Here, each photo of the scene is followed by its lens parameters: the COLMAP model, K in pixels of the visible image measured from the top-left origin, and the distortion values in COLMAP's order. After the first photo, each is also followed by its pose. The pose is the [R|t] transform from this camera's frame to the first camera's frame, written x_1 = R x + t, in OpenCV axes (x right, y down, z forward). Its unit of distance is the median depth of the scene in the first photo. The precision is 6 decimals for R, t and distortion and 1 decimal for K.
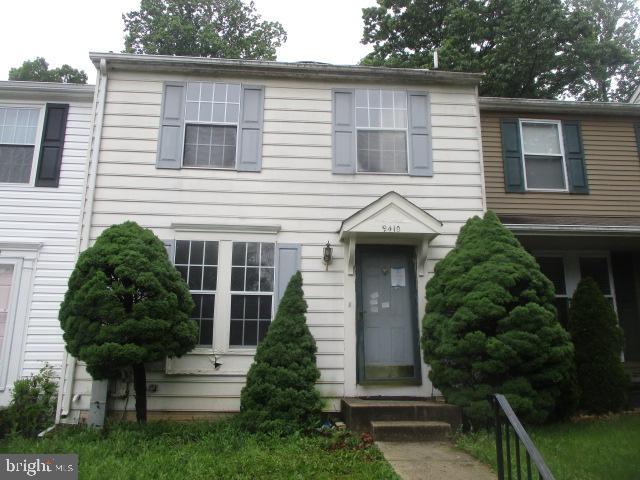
lens RADIAL K [[531.4, 0, 319.8], [0, 531.4, 240.4], [0, 0, 1]] dist [-0.008086, -0.005014]
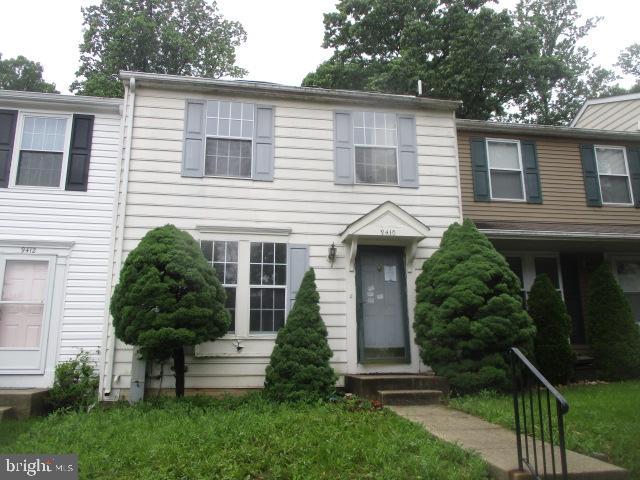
lens RADIAL K [[531.4, 0, 320.3], [0, 531.4, 239.0], [0, 0, 1]] dist [-0.008086, -0.005014]
pose [[0.995040, 0.008998, 0.099063, -0.122957], [-0.009358, 0.999951, 0.003179, -0.008939], [-0.099030, -0.004090, 0.995076, -0.156084]]
